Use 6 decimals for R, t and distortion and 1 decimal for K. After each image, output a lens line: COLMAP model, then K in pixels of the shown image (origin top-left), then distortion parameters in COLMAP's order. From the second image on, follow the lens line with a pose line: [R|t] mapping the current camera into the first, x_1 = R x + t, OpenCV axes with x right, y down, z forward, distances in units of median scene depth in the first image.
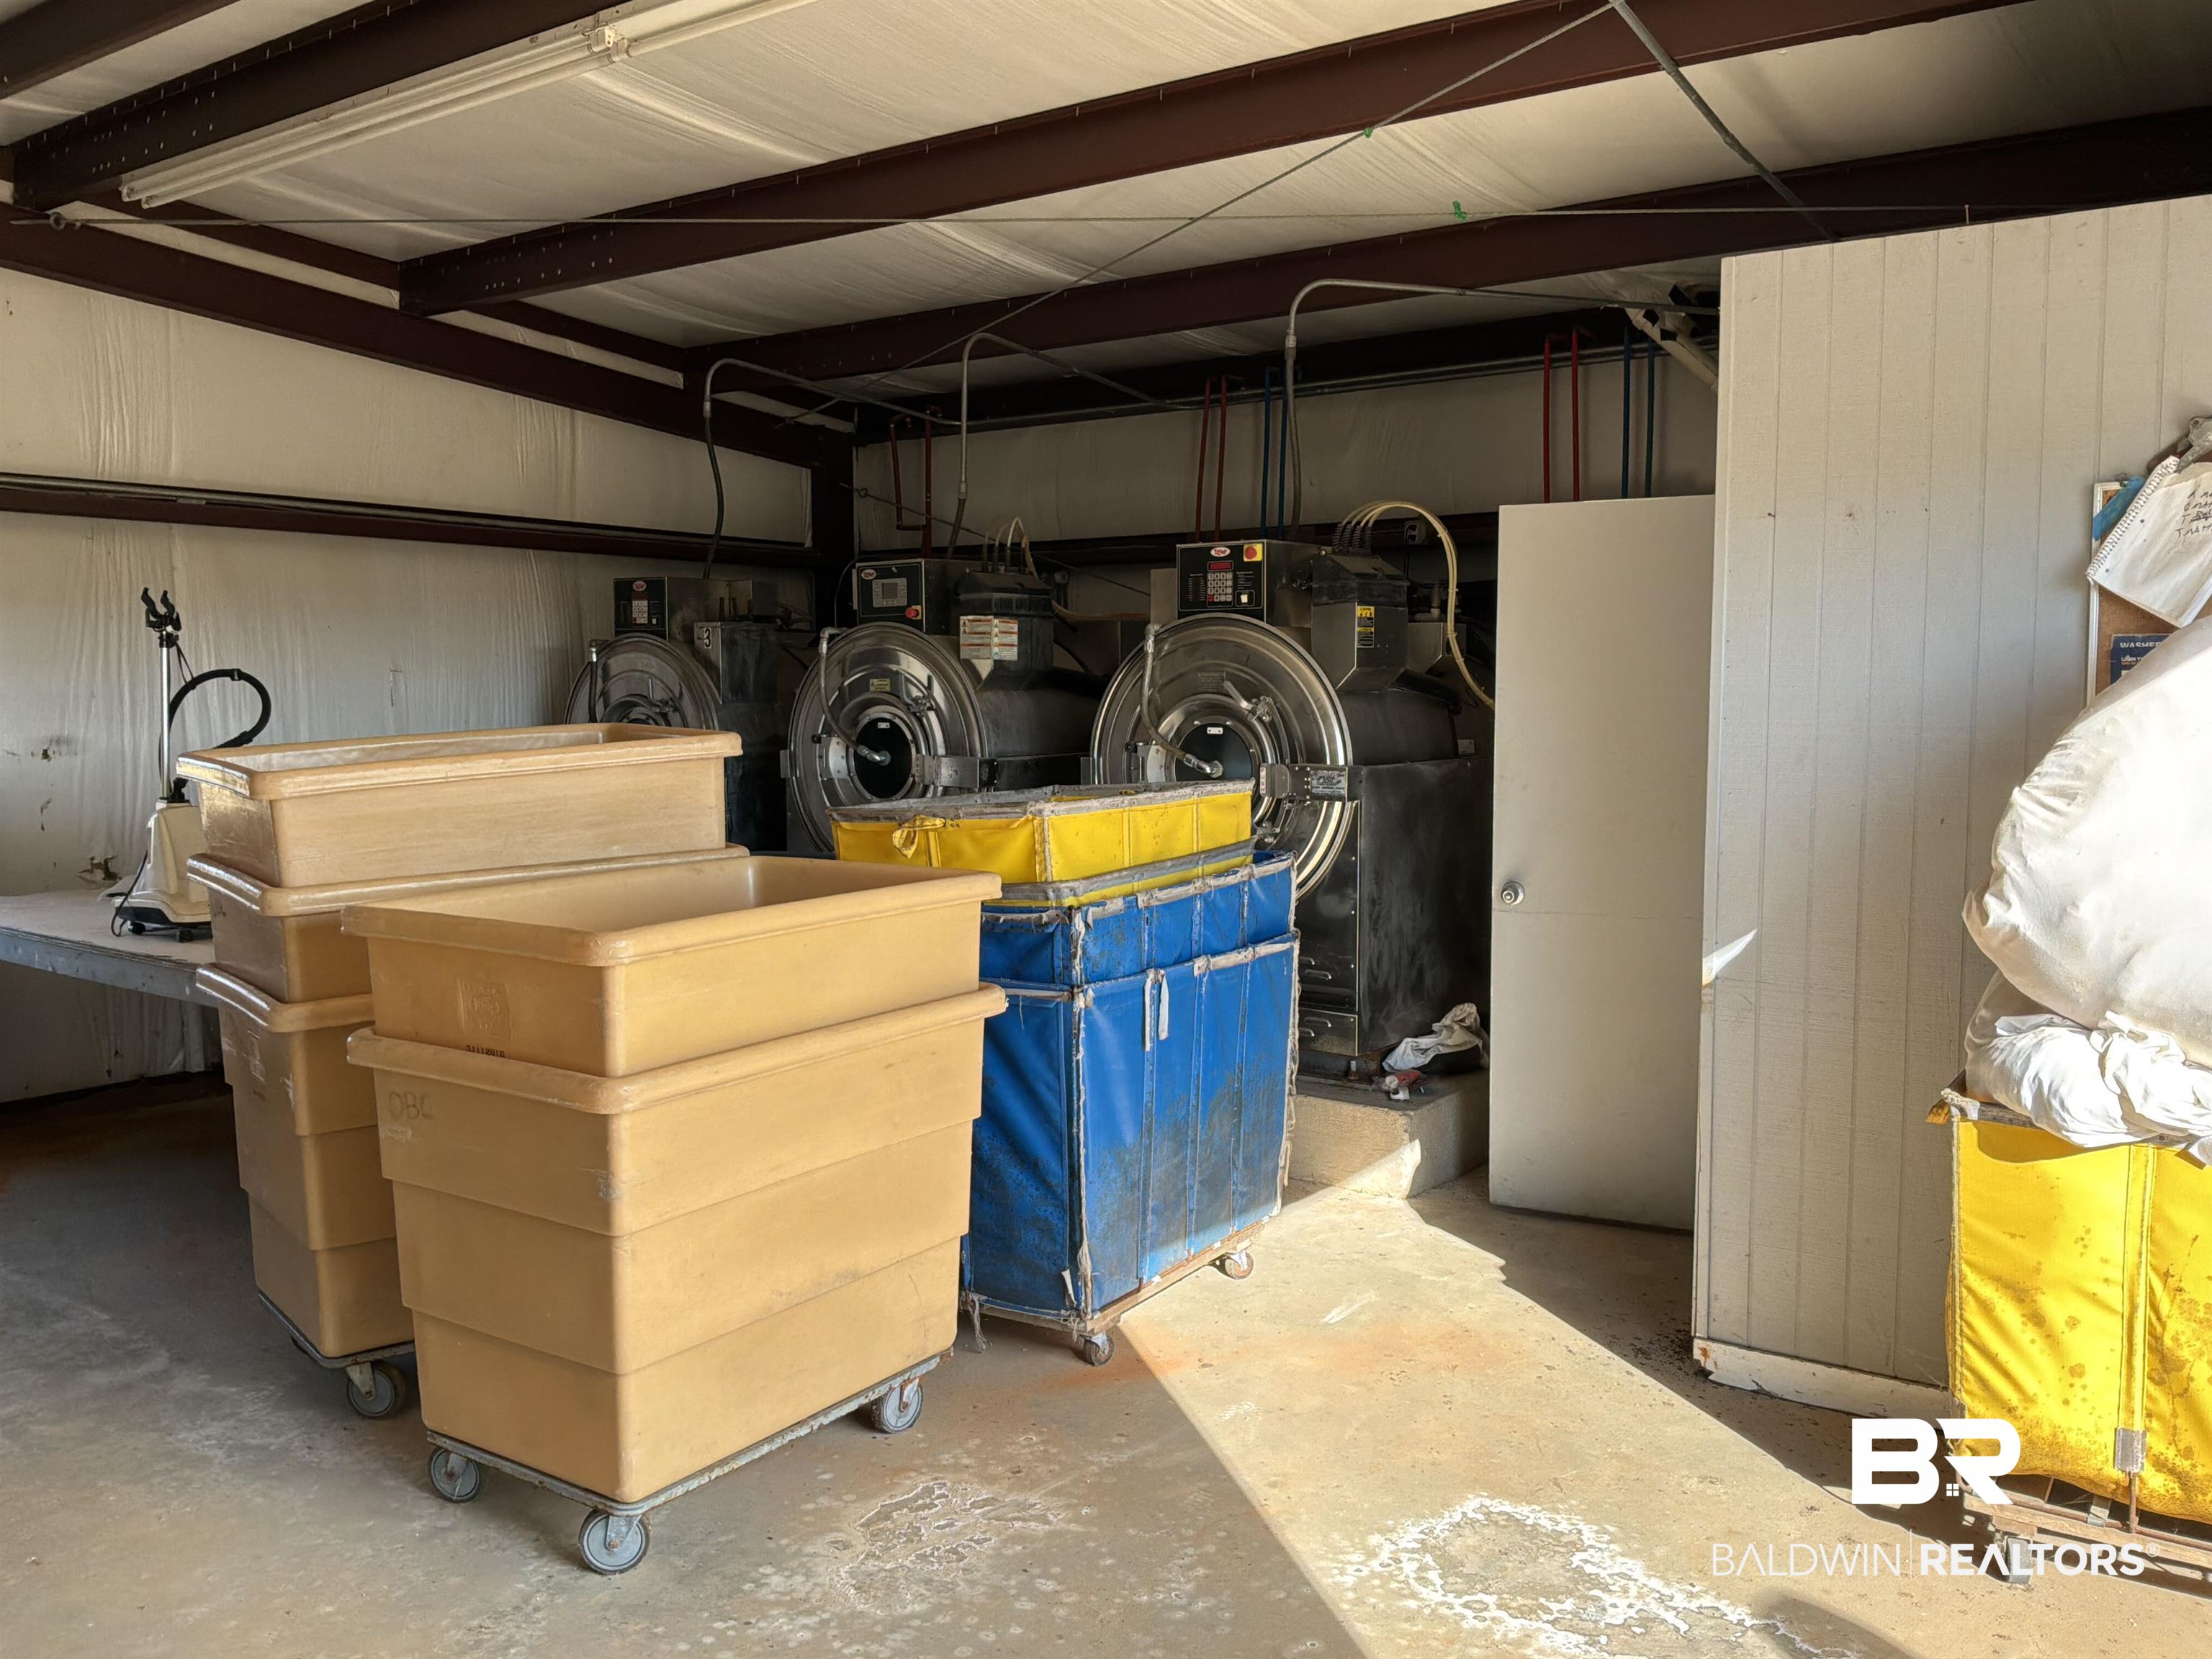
lens RADIAL K [[1811.2, 0, 1119.5], [0, 1811.2, 827.3], [0, 0, 1]] dist [0.086816, -0.096161]
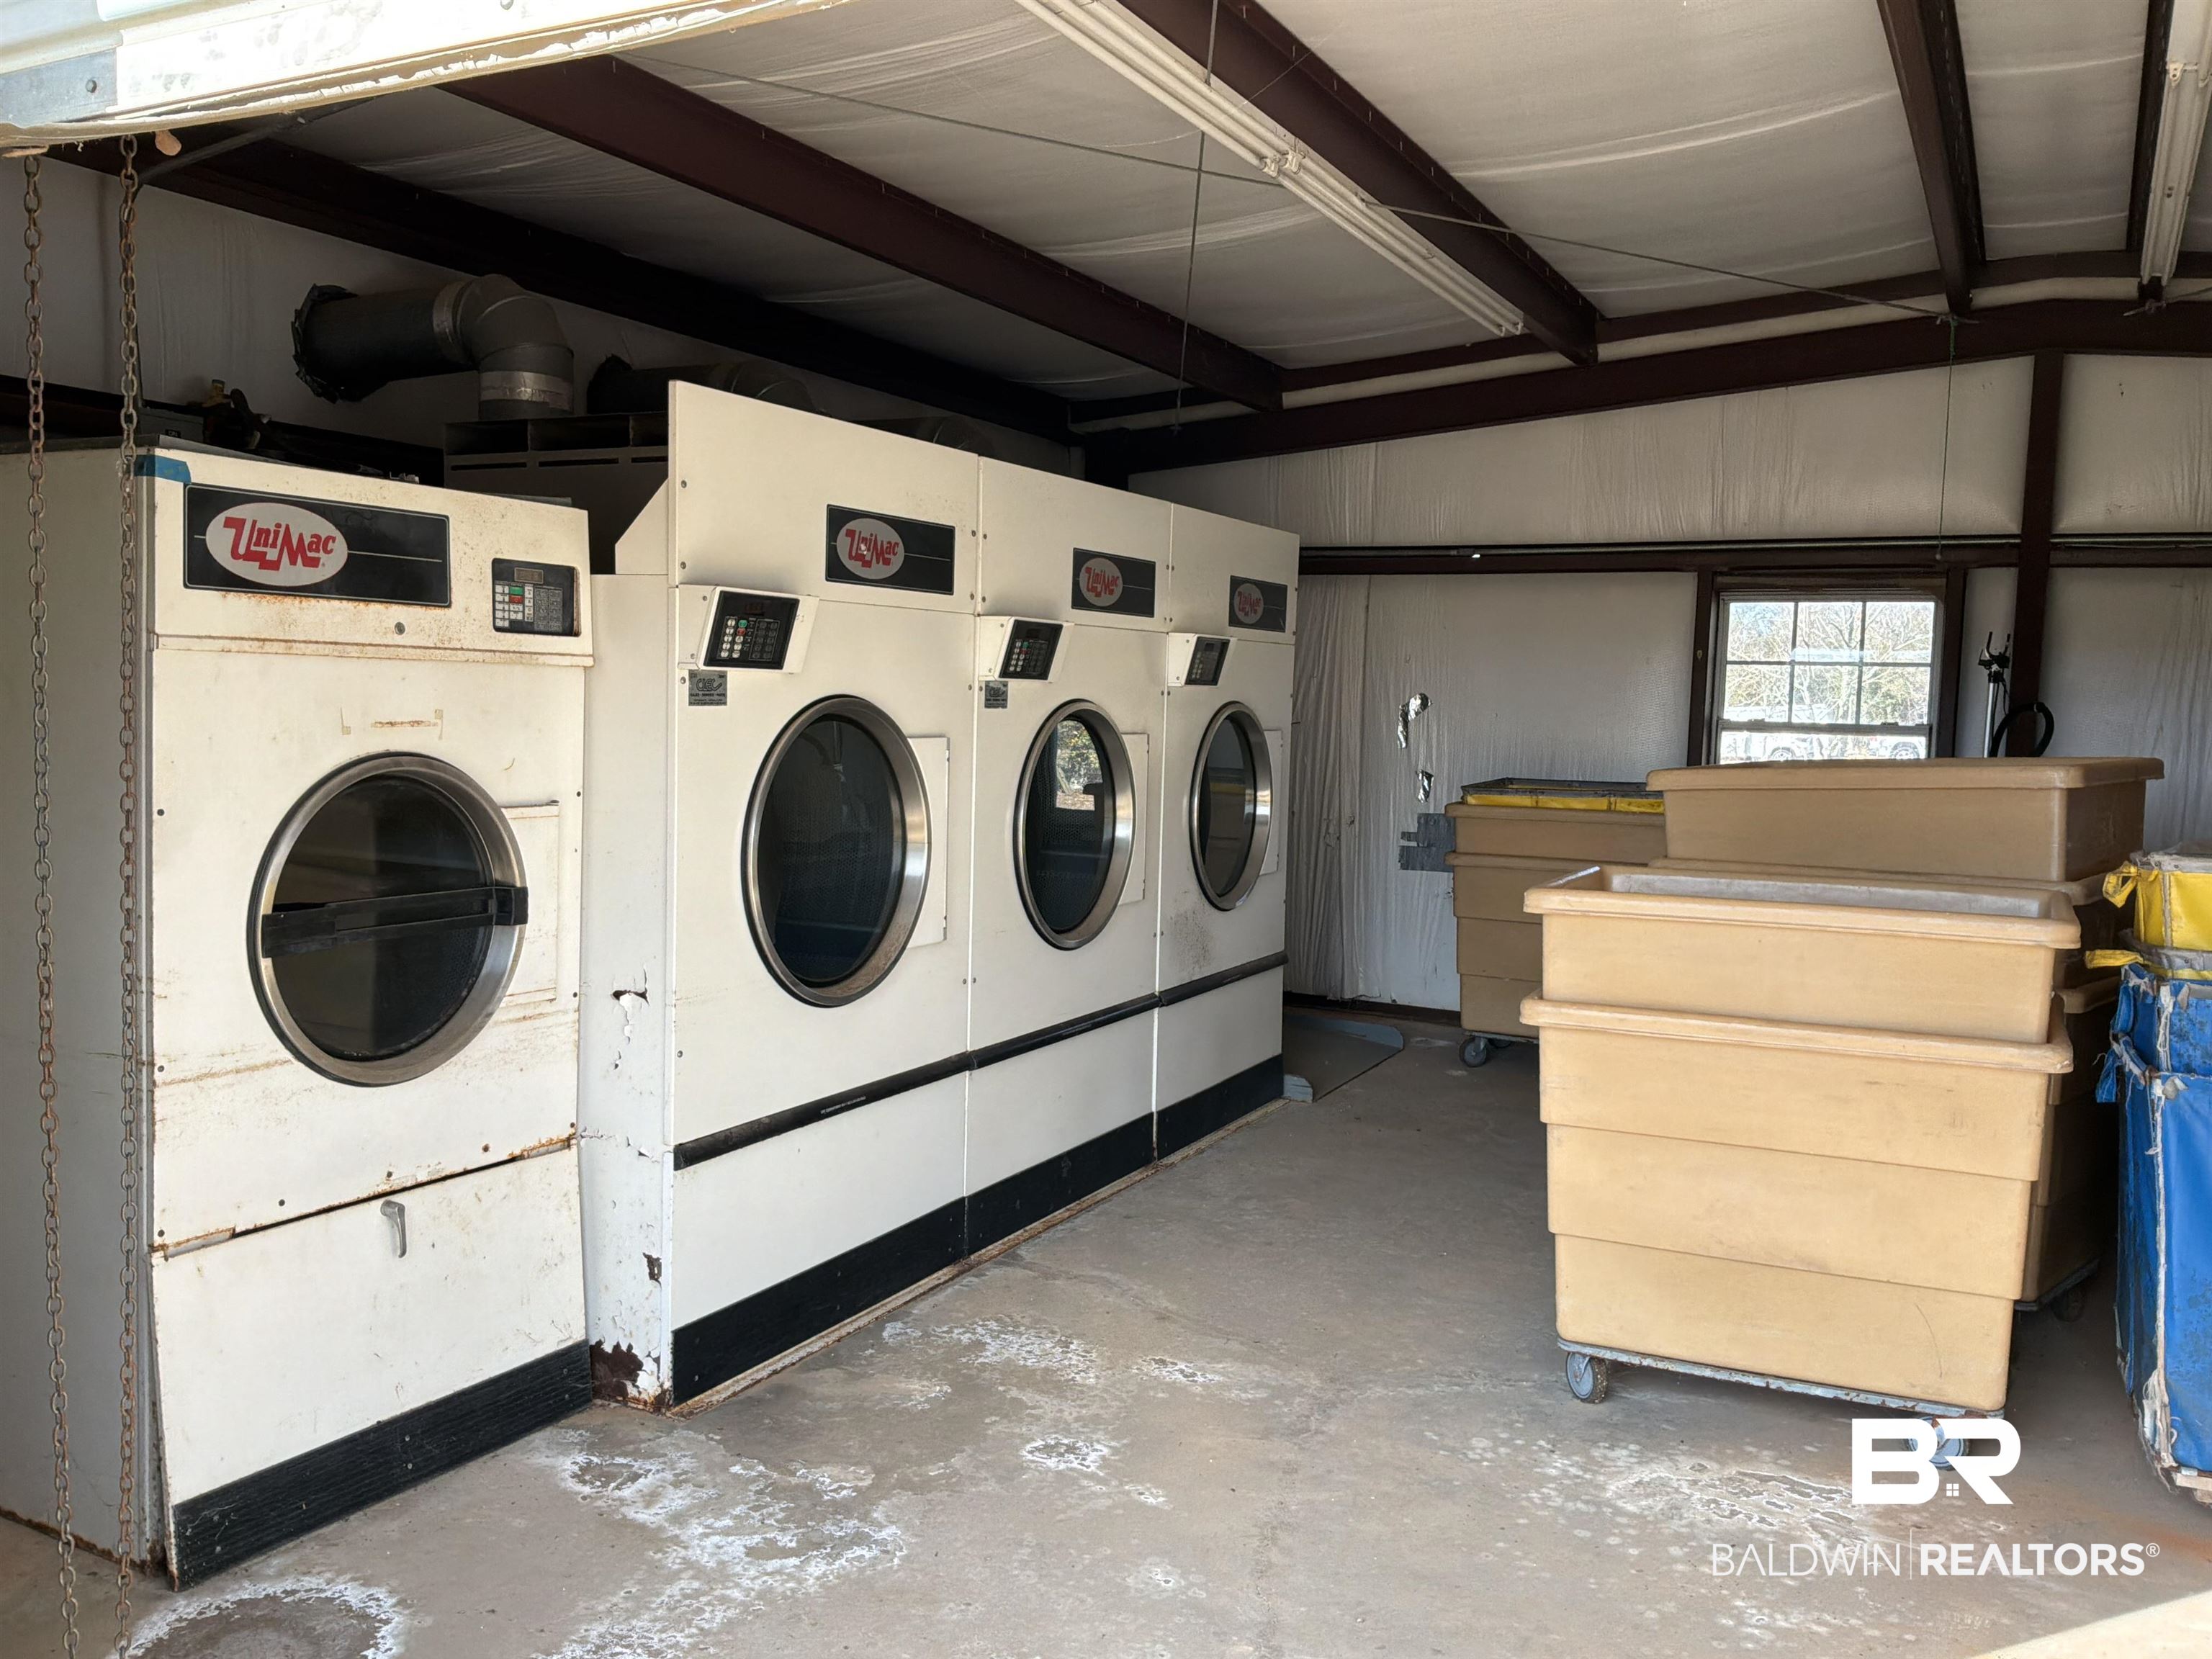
lens RADIAL K [[1811.2, 0, 1117.9], [0, 1811.2, 829.1], [0, 0, 1]] dist [0.086816, -0.096161]
pose [[0.176485, 0.079380, -0.981097, 0.691589], [-0.103622, 0.992702, 0.061679, -0.025888], [0.978834, 0.090778, 0.183423, 0.324853]]
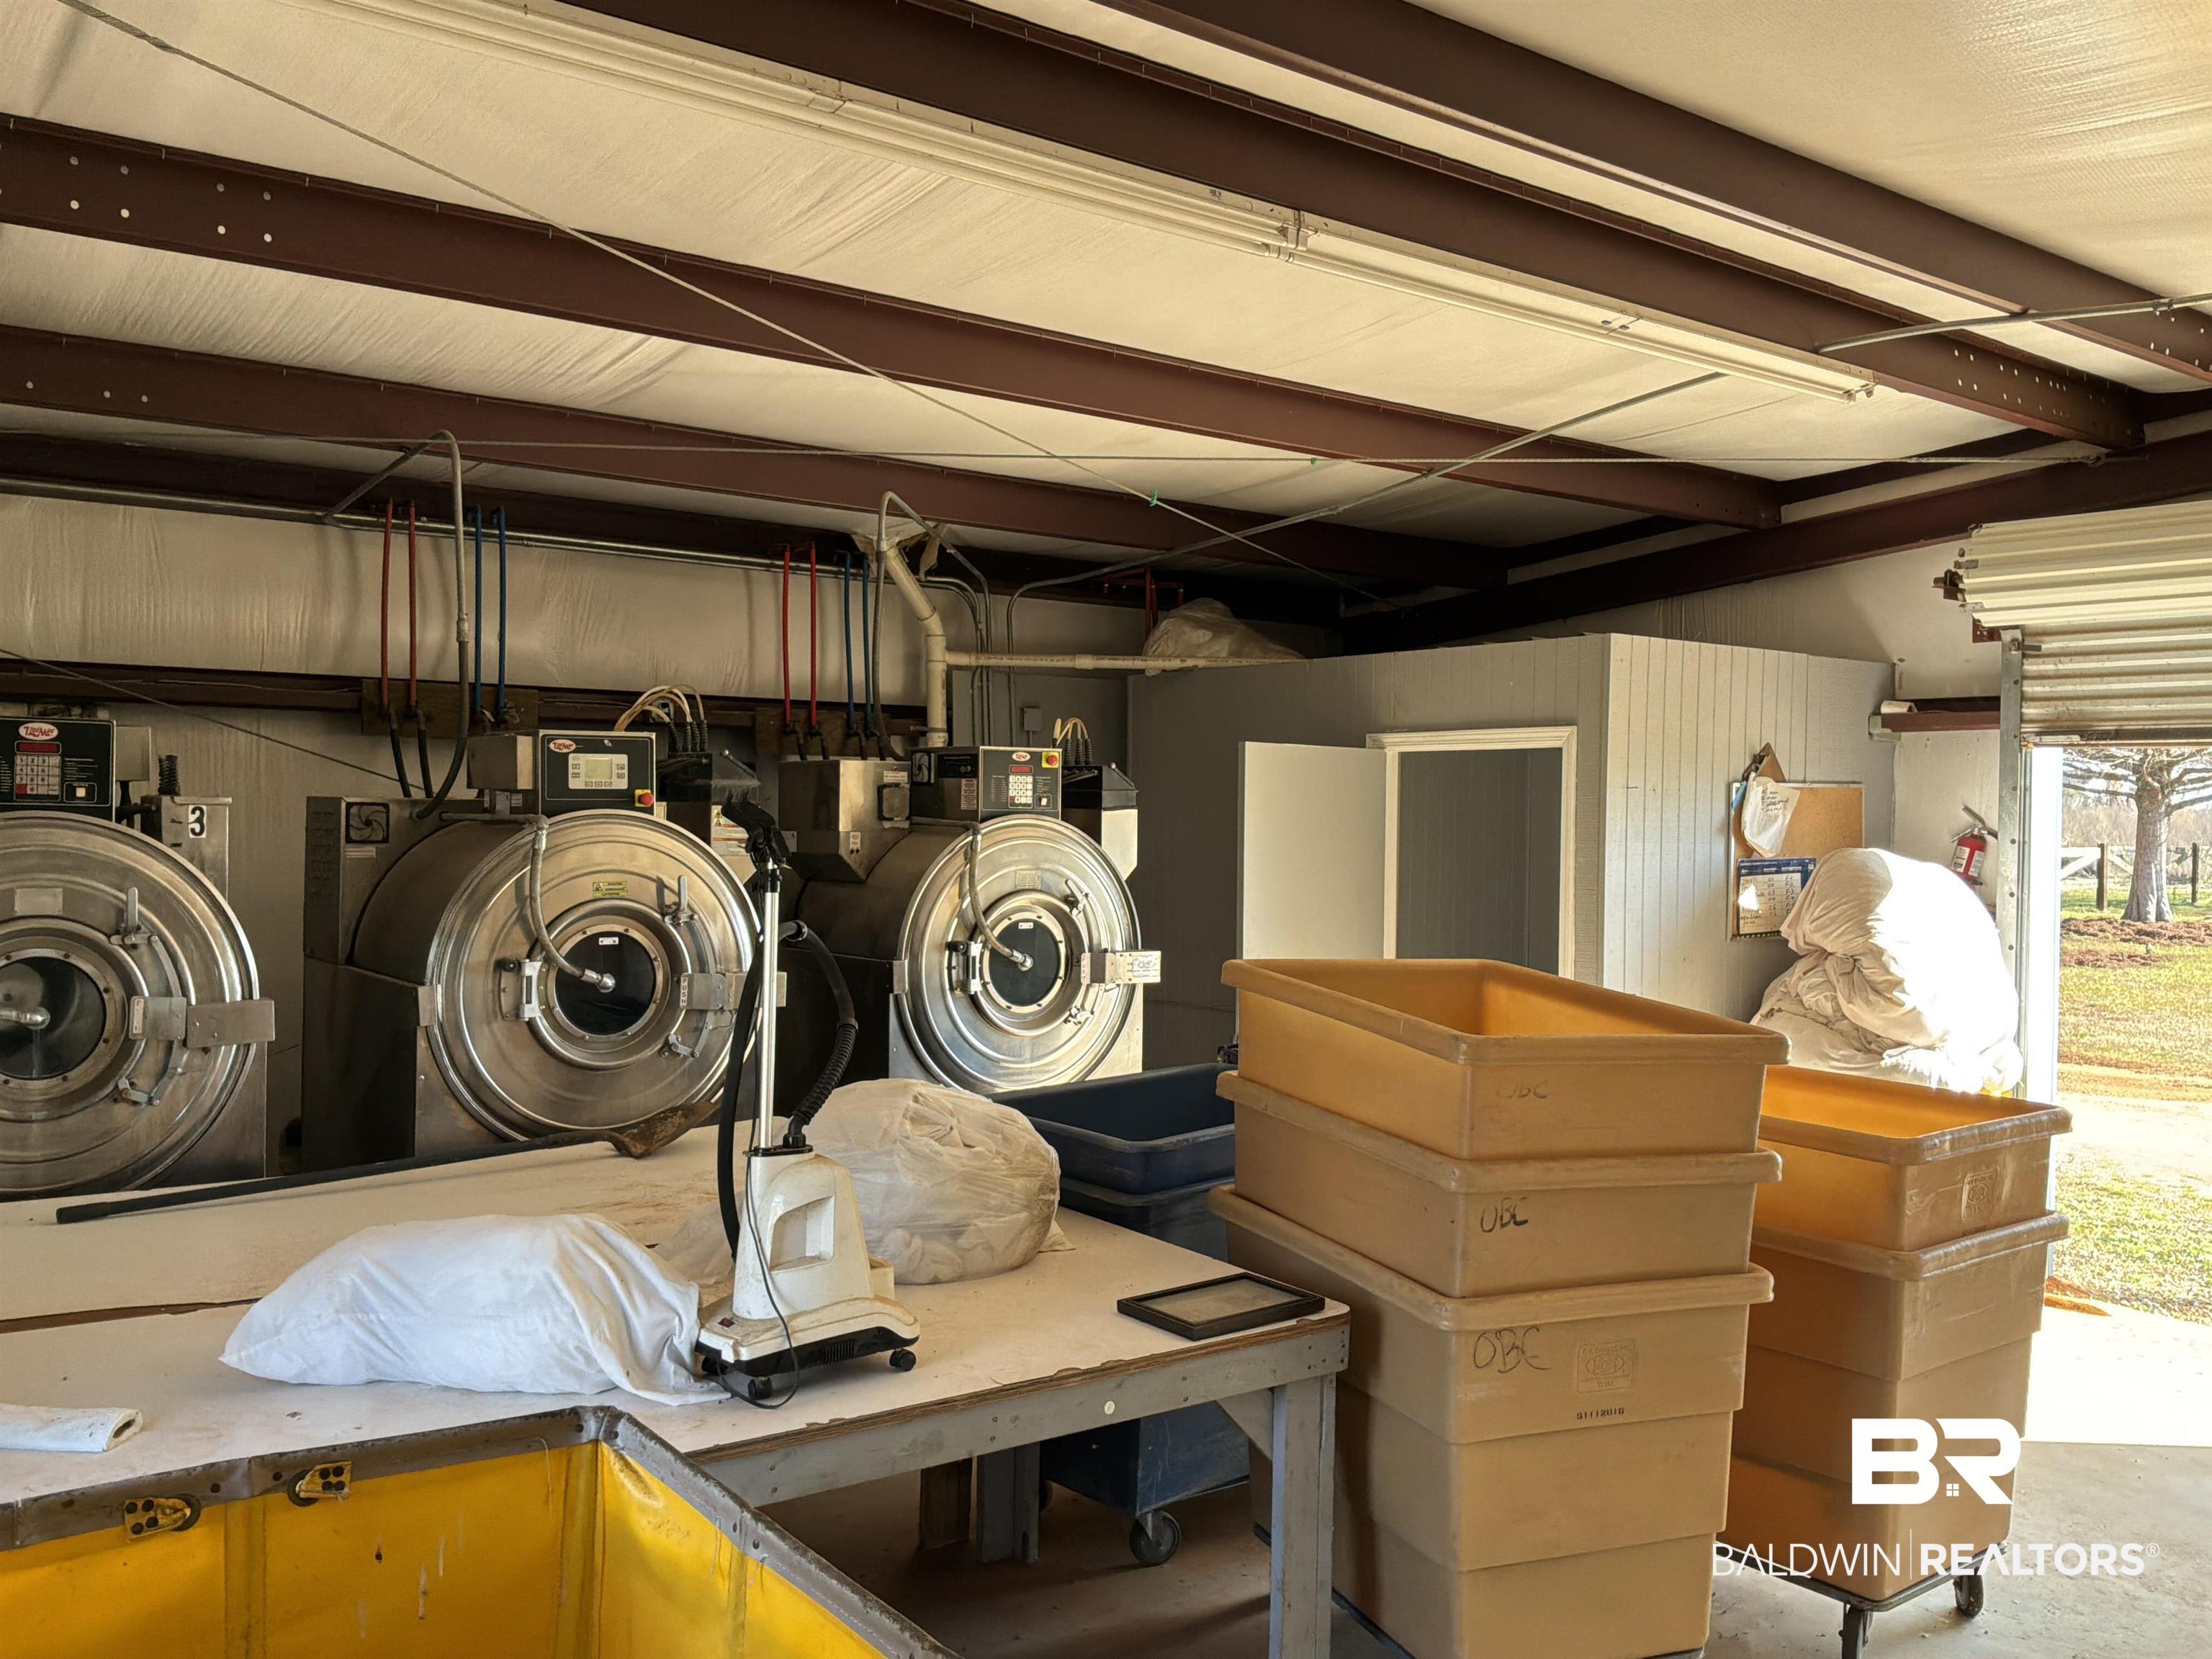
lens RADIAL K [[1811.2, 0, 1107.3], [0, 1811.2, 830.0], [0, 0, 1]] dist [0.086816, -0.096161]
pose [[0.261782, -0.006660, 0.965104, -1.016241], [0.061687, 0.998047, -0.009845, -0.101091], [-0.963154, 0.062111, 0.261682, 0.717578]]
